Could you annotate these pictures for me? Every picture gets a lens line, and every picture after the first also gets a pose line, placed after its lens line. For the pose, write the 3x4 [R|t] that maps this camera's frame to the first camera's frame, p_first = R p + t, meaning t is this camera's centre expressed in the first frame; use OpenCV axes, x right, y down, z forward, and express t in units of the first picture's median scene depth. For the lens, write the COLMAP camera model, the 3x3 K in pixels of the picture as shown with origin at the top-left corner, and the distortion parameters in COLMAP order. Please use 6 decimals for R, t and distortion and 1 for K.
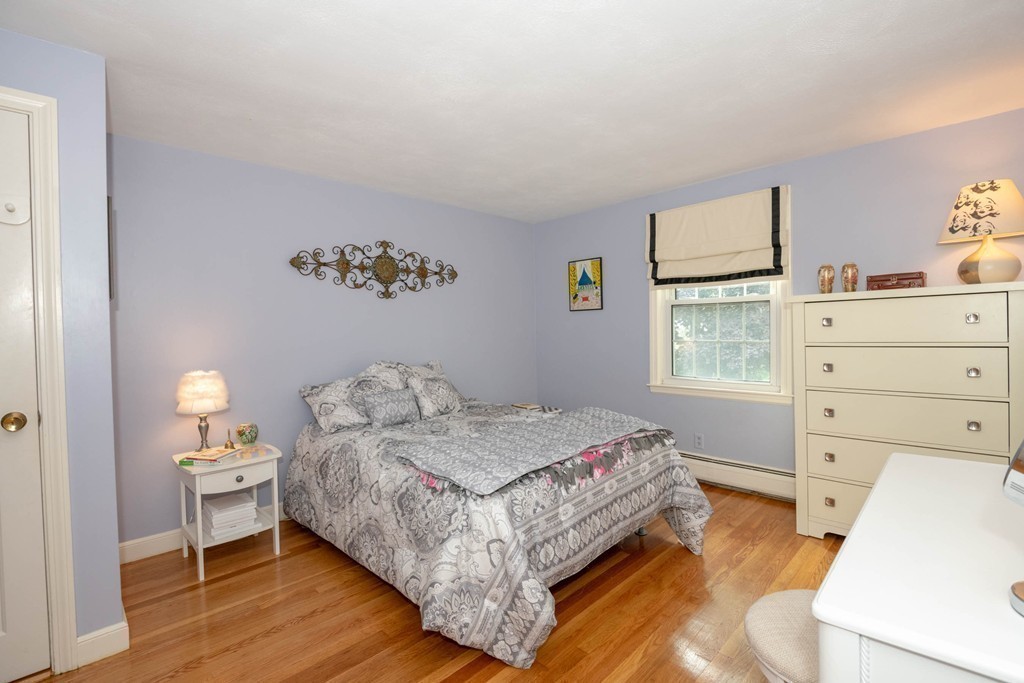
lens RADIAL K [[463.1, 0, 516.7], [0, 463.1, 337.3], [0, 0, 1]] dist [0.014798, -0.024839]
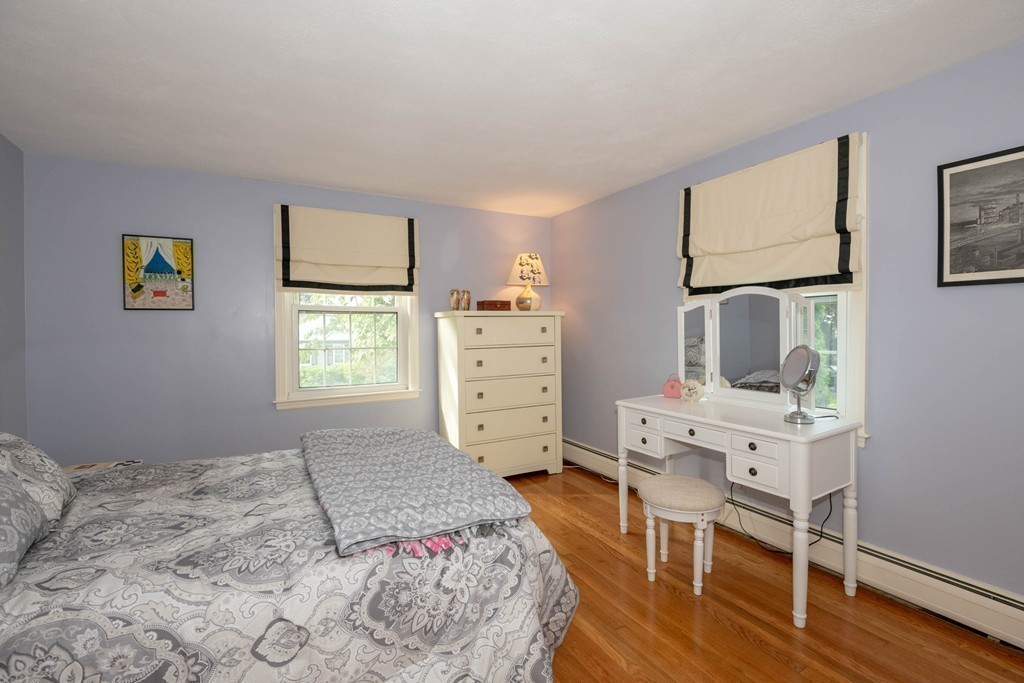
lens RADIAL K [[463.1, 0, 516.7], [0, 463.1, 337.3], [0, 0, 1]] dist [0.014798, -0.024839]
pose [[0.261658, 0.001857, 0.965159, -0.502893], [0.020770, 0.999756, -0.007555, -0.001433], [-0.964937, 0.022023, 0.261556, 0.406170]]
